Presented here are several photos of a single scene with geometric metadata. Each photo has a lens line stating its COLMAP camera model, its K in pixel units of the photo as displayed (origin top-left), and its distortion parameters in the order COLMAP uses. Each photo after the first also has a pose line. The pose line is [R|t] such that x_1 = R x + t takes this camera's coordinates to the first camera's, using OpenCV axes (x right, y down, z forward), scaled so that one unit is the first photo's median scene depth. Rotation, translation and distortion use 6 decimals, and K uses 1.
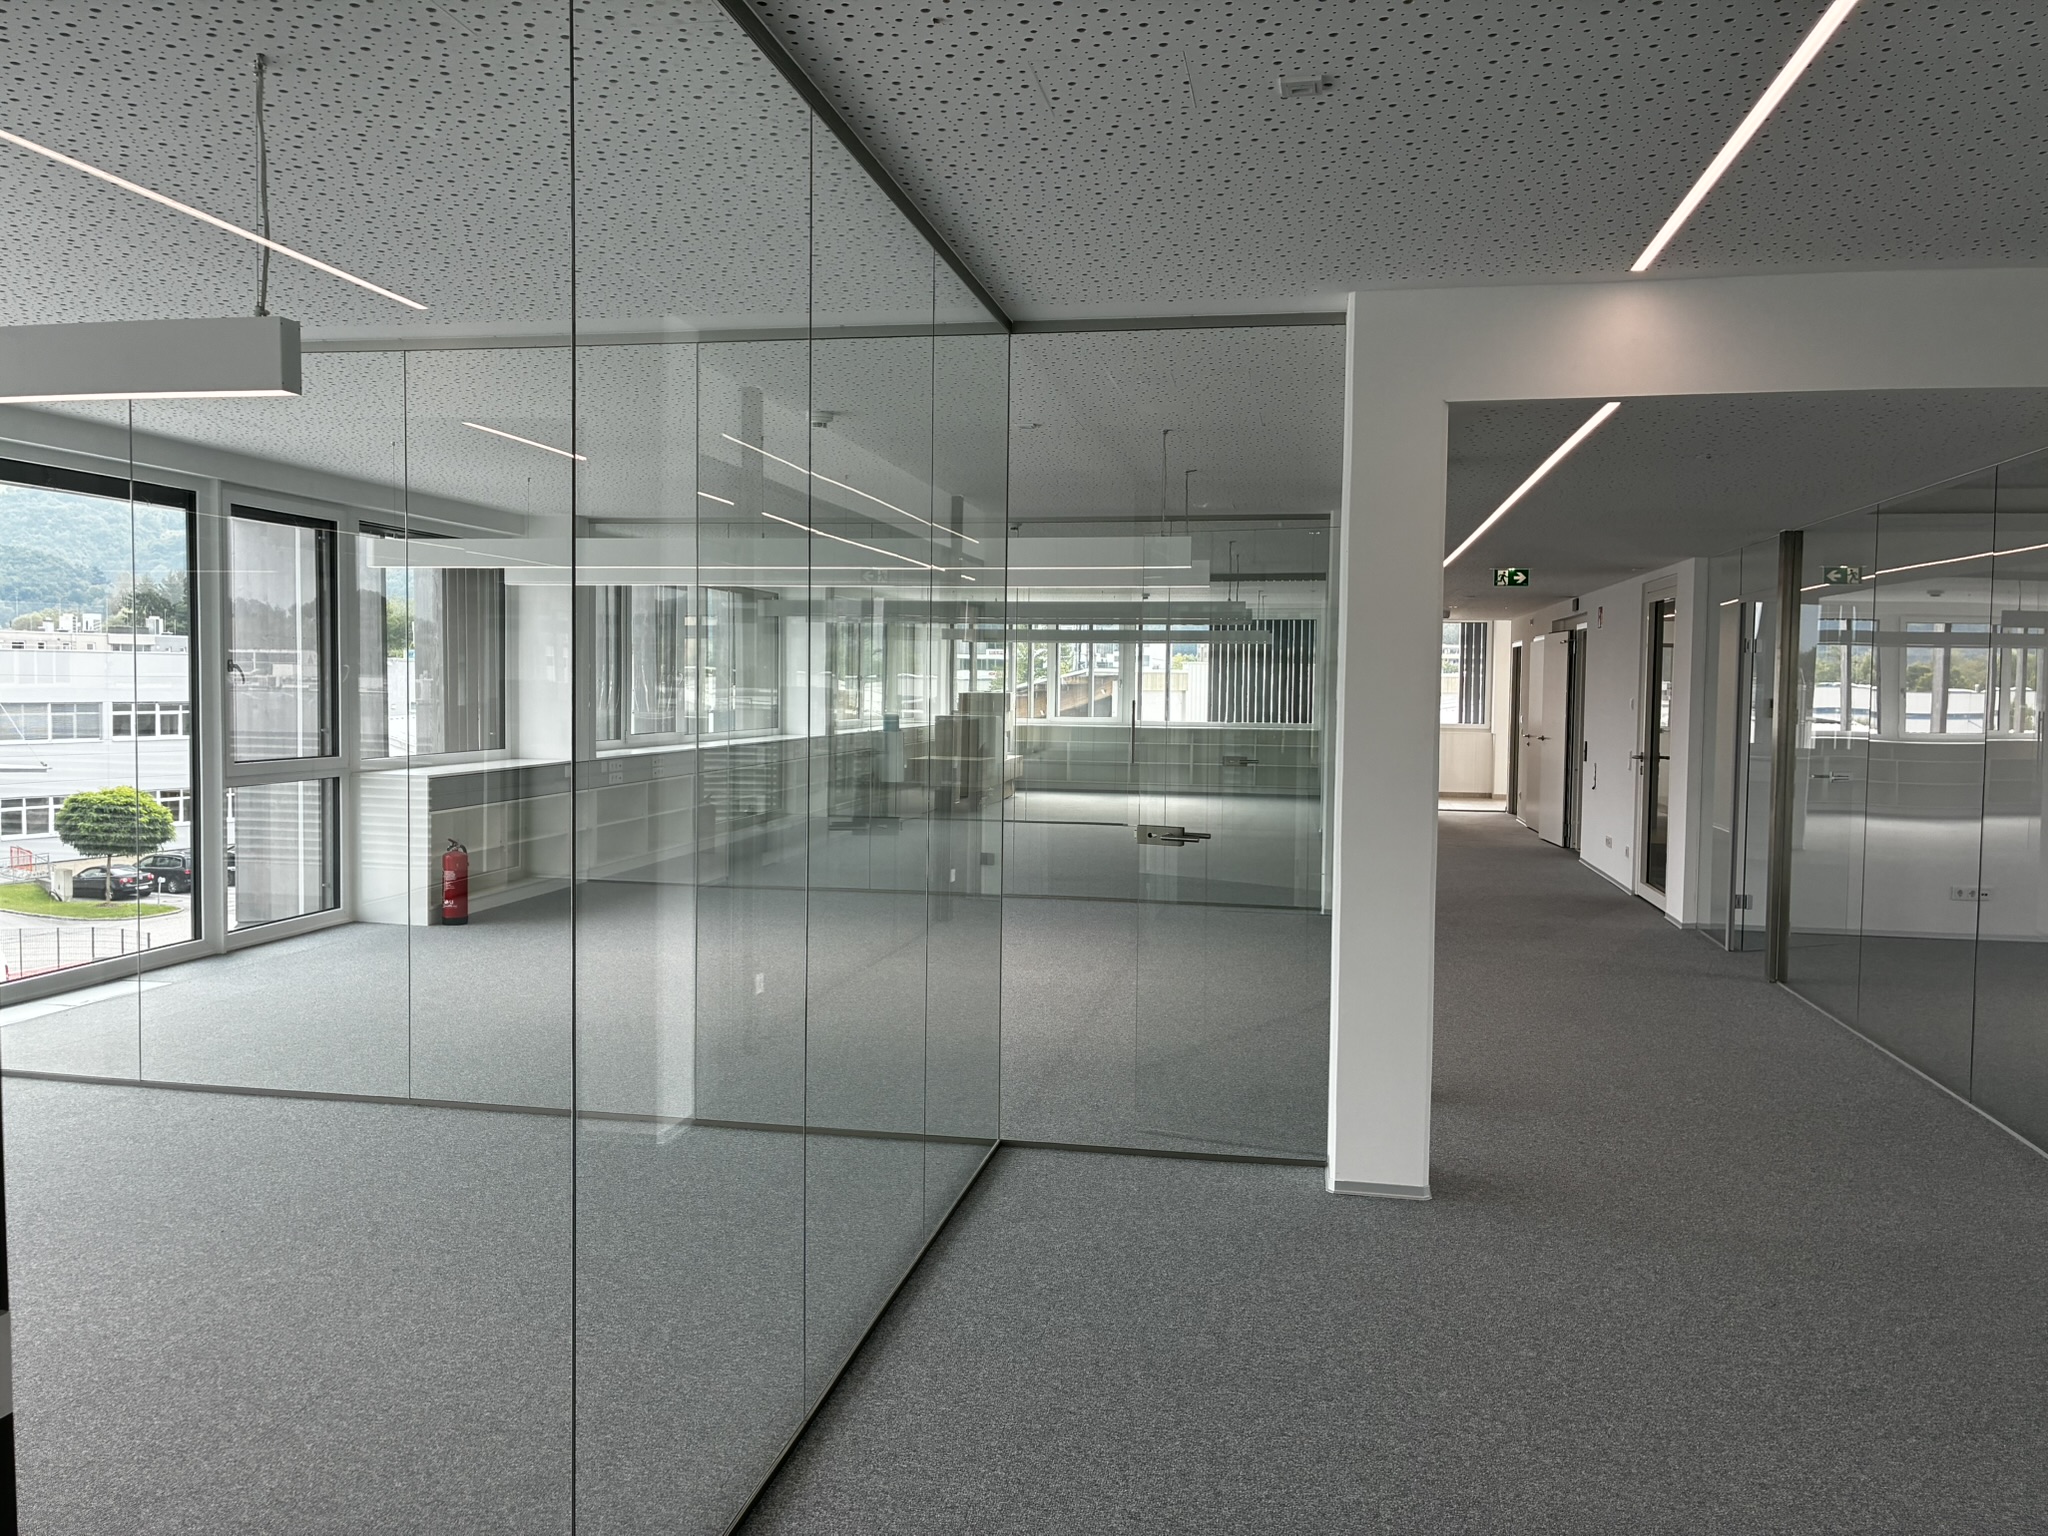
lens RADIAL K [[1561.3, 0, 1024.0], [0, 1561.3, 768.0], [0, 0, 1]] dist [0.032570, -0.004143]
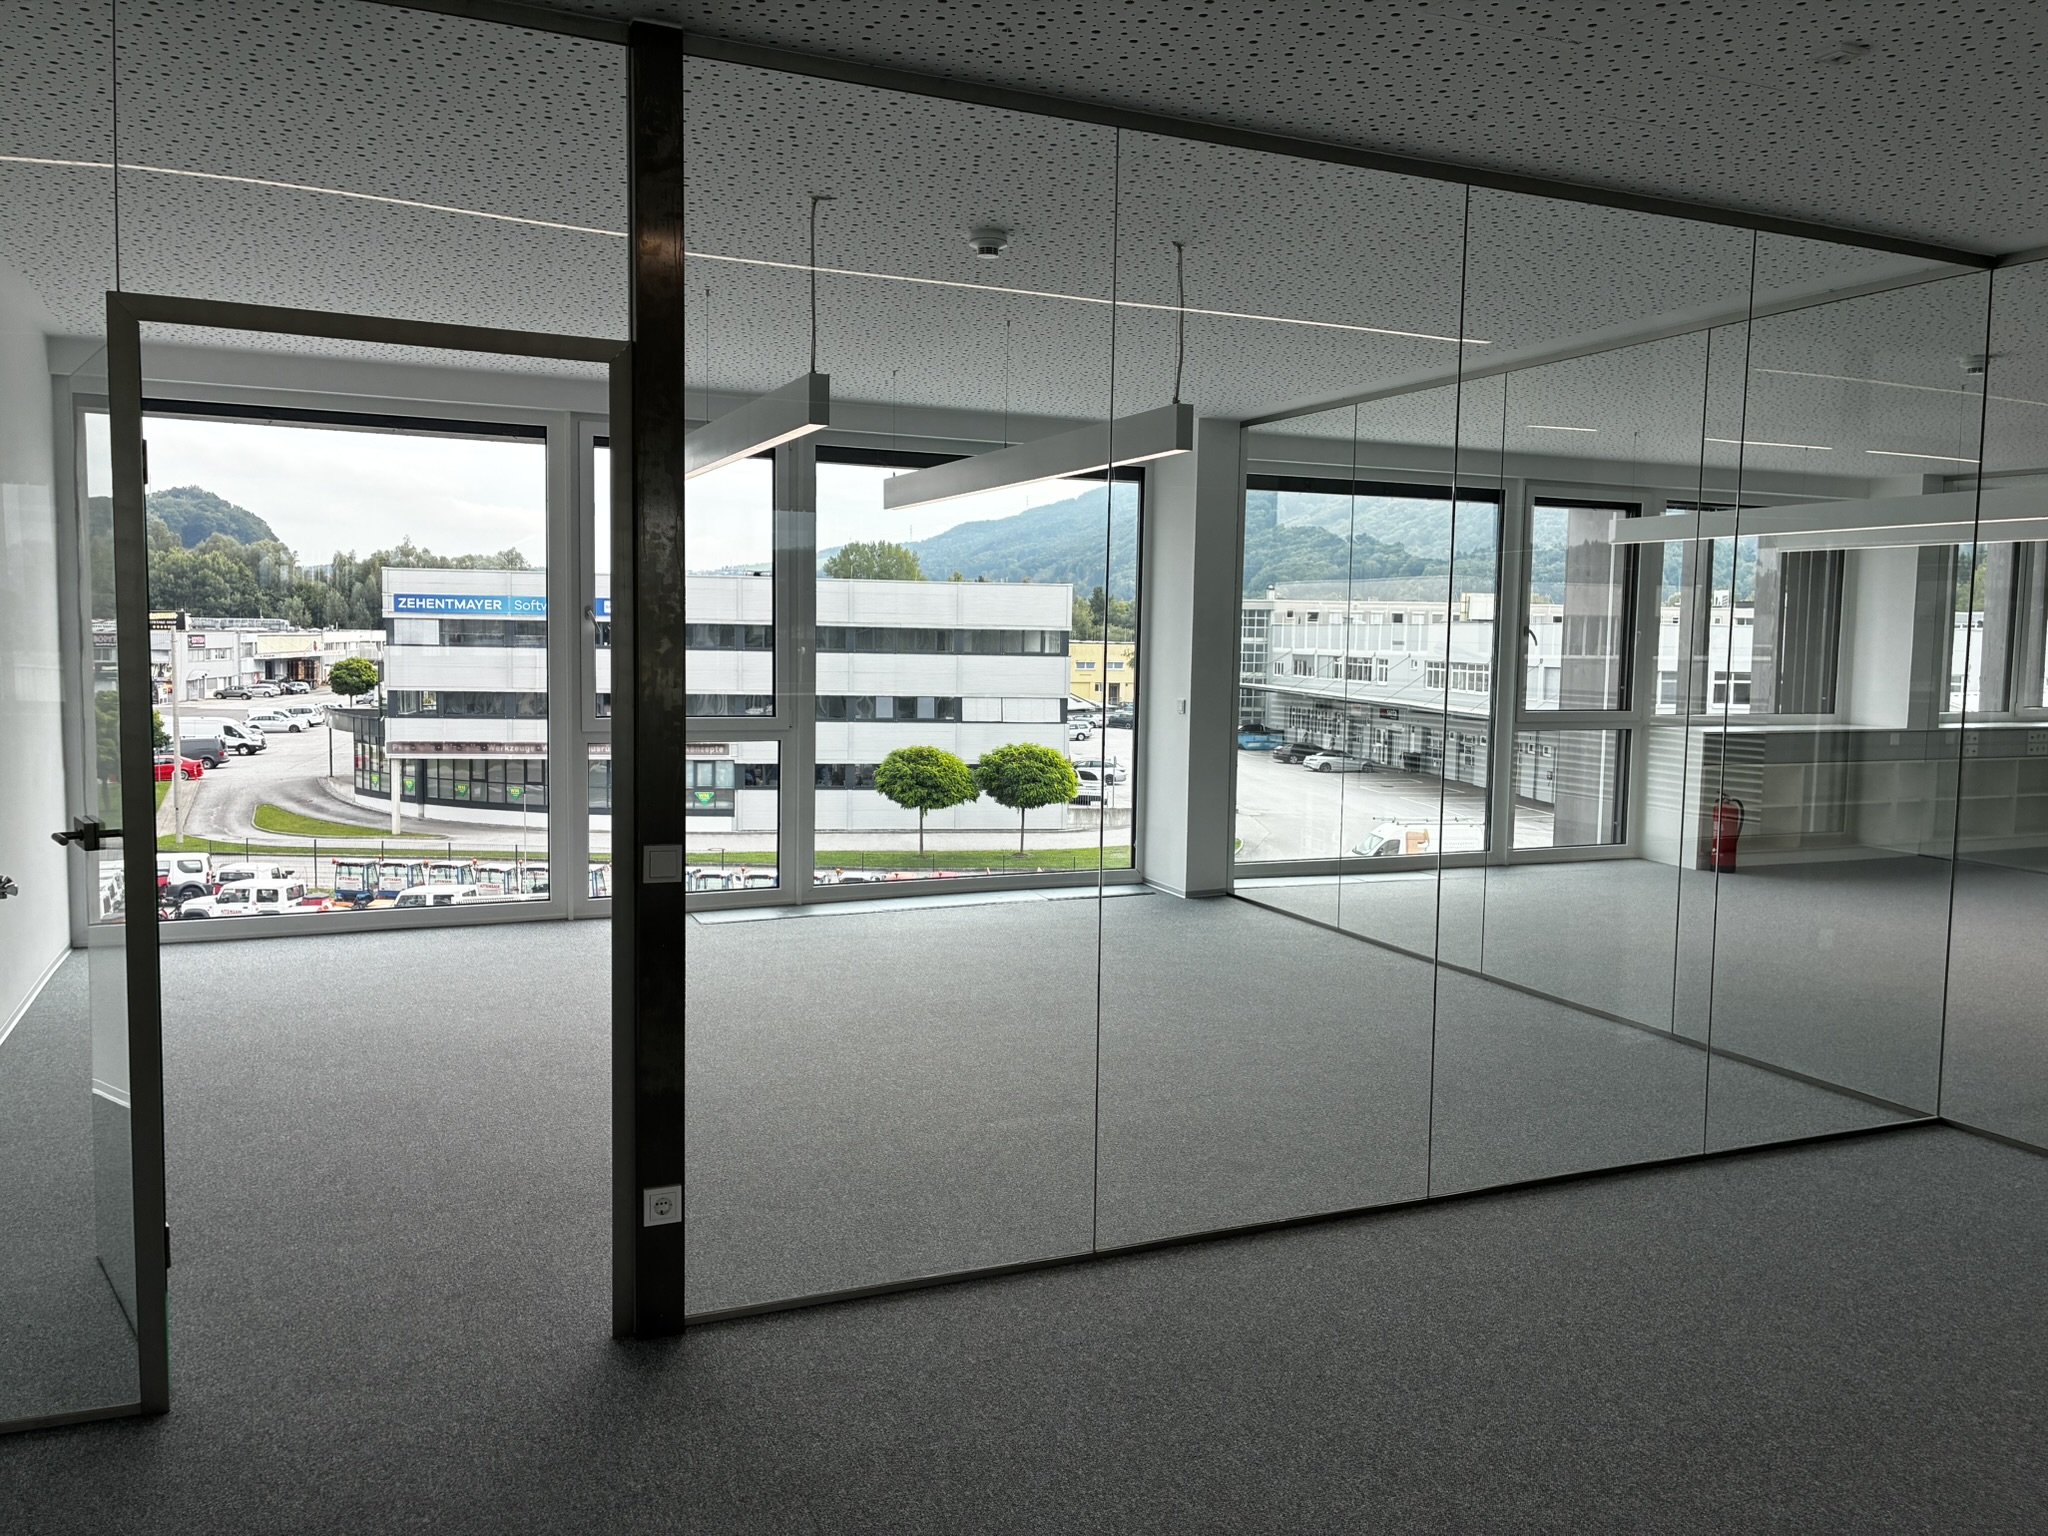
lens RADIAL K [[1561.3, 0, 1024.0], [0, 1561.3, 768.0], [0, 0, 1]] dist [0.032570, -0.004143]
pose [[0.573111, 0.070741, -0.816419, 0.259030], [-0.056940, 0.997297, 0.046442, 0.006727], [0.817497, 0.019871, 0.575590, -0.011554]]
